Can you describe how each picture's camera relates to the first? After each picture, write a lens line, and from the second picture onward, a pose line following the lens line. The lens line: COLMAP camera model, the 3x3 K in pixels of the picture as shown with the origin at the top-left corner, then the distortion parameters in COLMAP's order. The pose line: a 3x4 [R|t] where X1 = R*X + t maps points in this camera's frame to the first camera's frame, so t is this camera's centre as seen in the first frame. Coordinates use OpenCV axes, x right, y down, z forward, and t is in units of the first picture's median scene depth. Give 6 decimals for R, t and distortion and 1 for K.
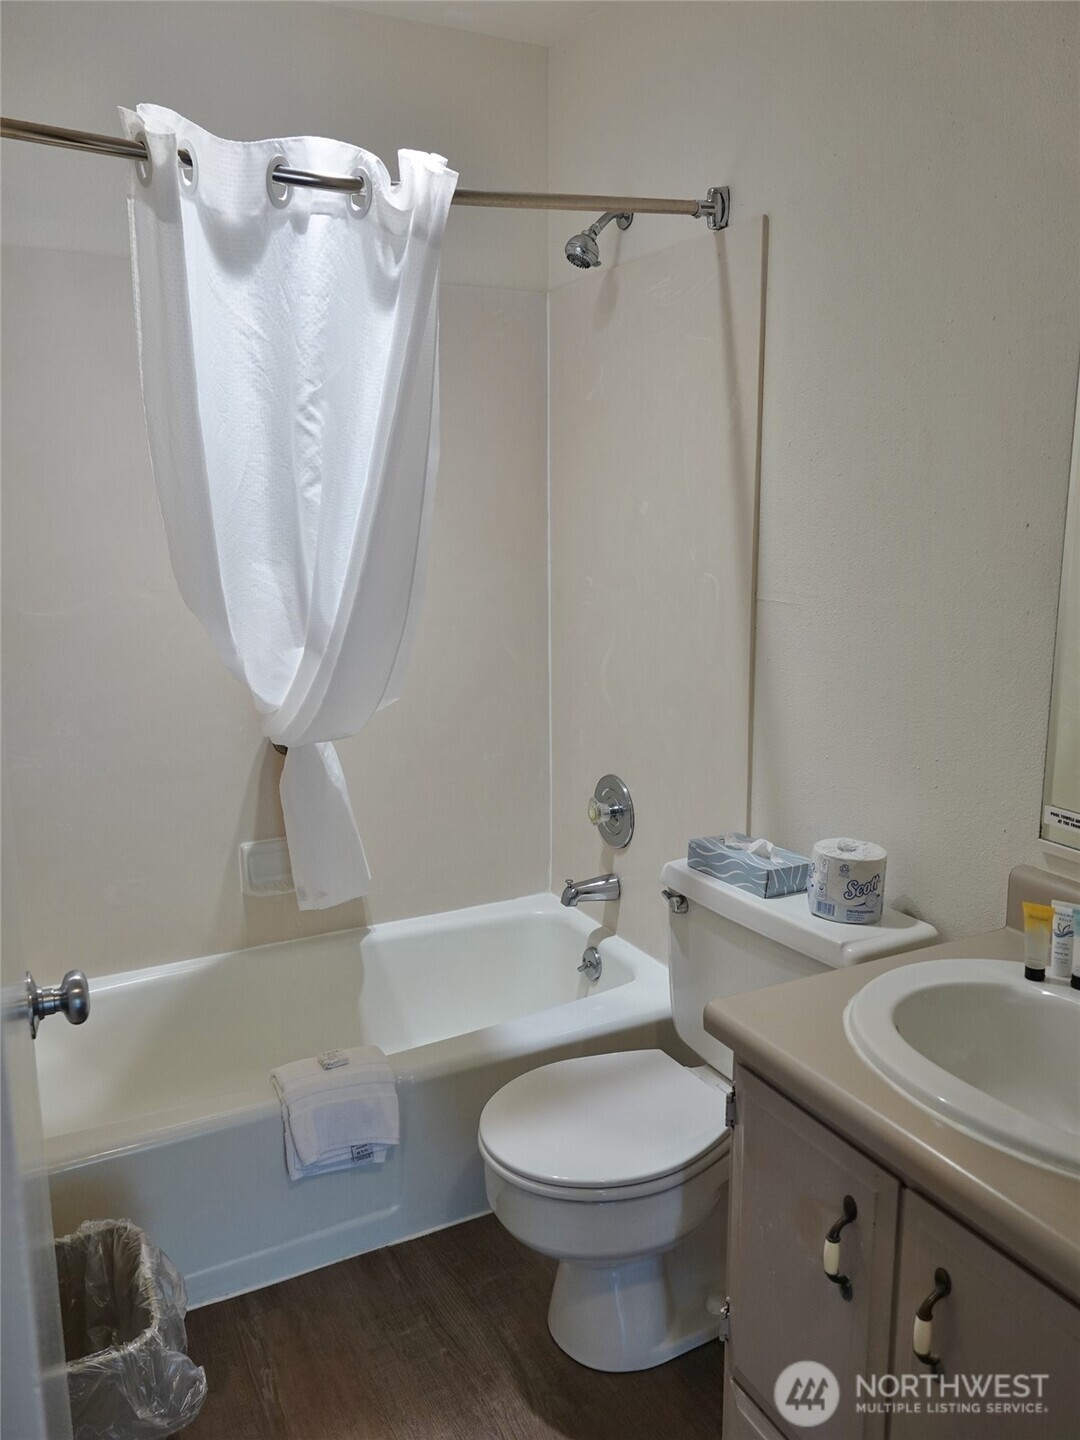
lens RADIAL K [[1123.1, 0, 539.5], [0, 1123.1, 713.8], [0, 0, 1]] dist [-0.000160, -0.004646]
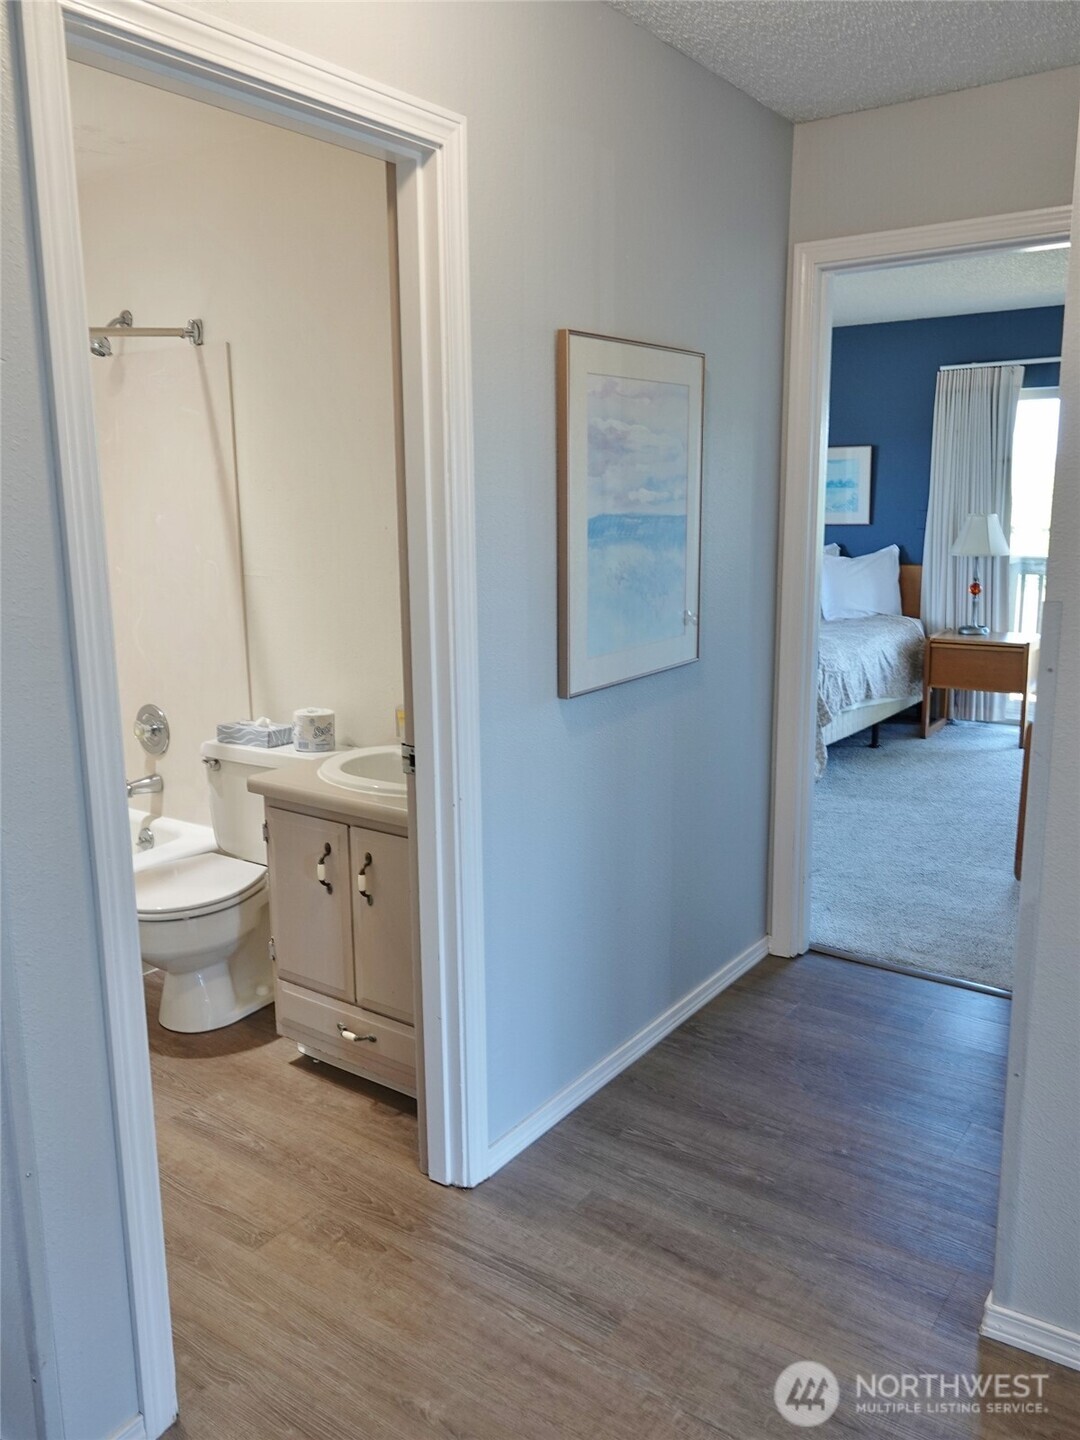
lens RADIAL K [[1126.1, 0, 537.3], [0, 1126.1, 713.0], [0, 0, 1]] dist [0.008655, -0.001920]
pose [[0.888807, -0.092533, 0.448842, -0.200107], [0.091413, 0.995519, 0.024218, 0.106763], [-0.449071, 0.019505, 0.893283, -0.716076]]
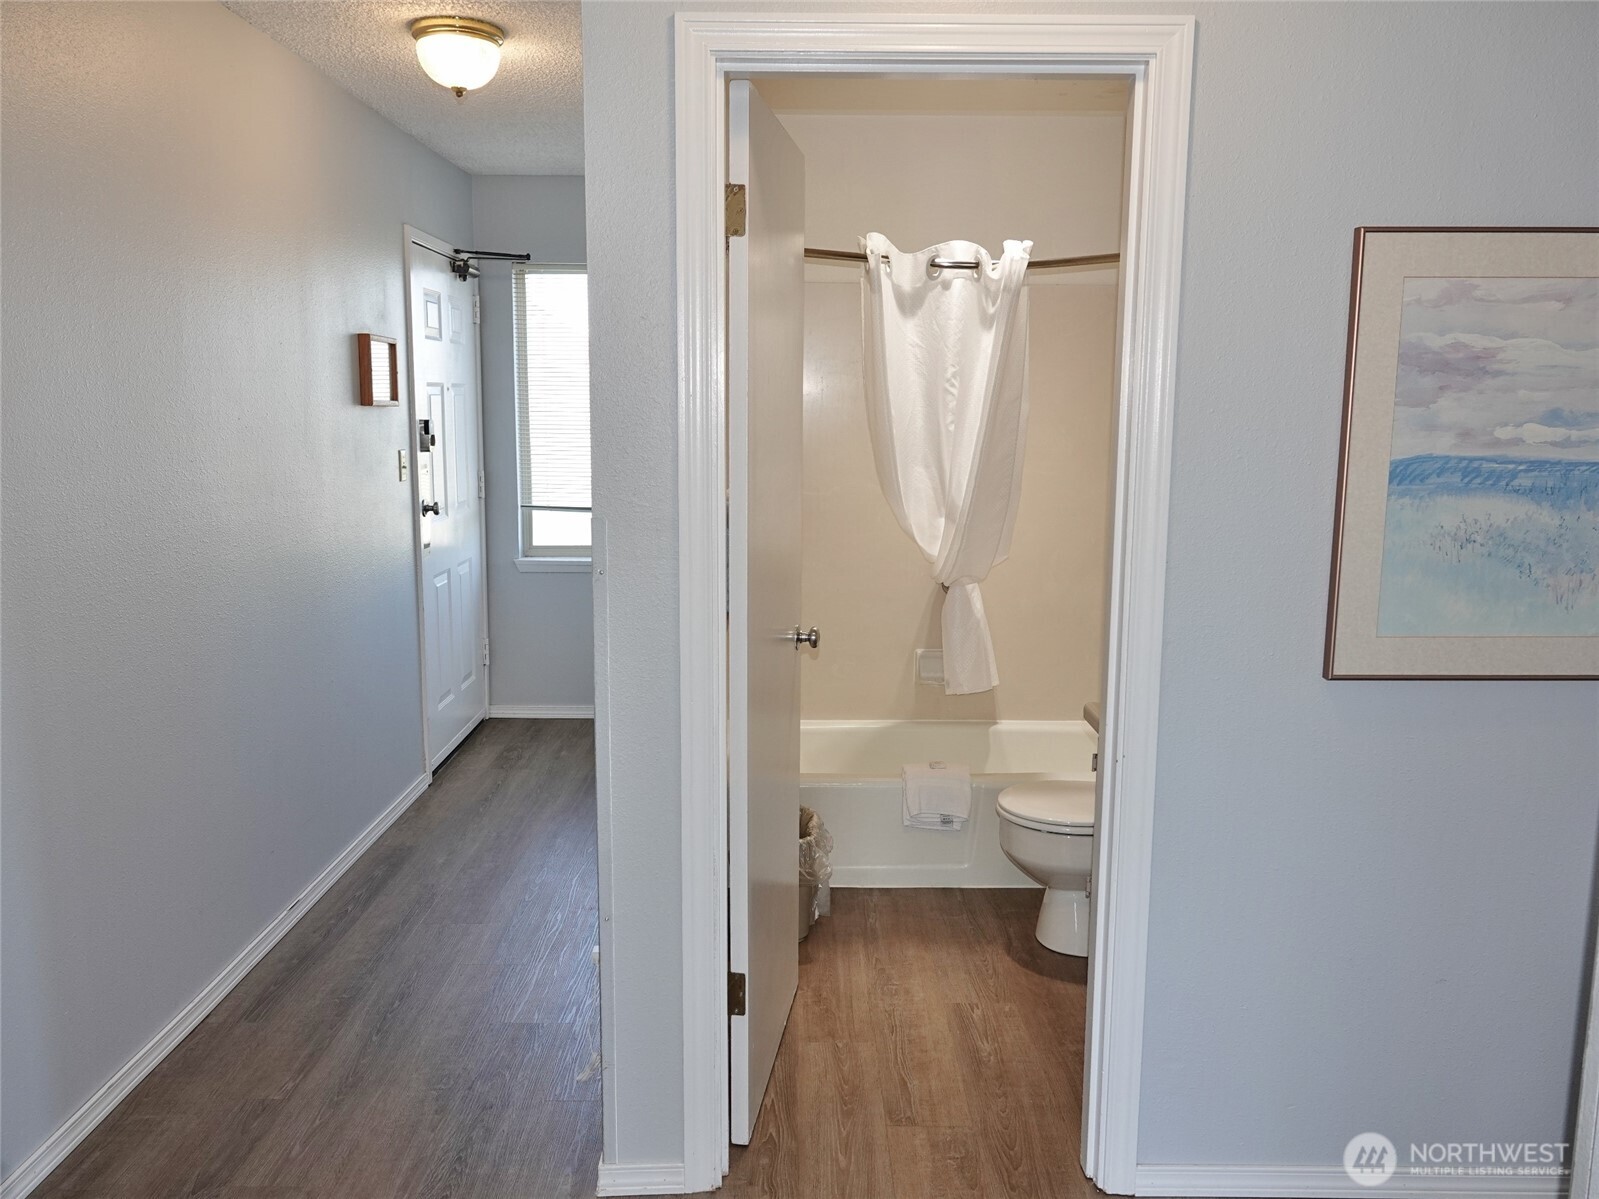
lens RADIAL K [[1247.2, 0, 805.4], [0, 1247.2, 599.7], [0, 0, 1]] dist [-0.000160, -0.004646]
pose [[0.893950, 0.083419, -0.440334, 0.473716], [-0.097831, 0.995152, -0.010086, 0.110497], [0.437358, 0.052095, 0.897777, -0.826987]]
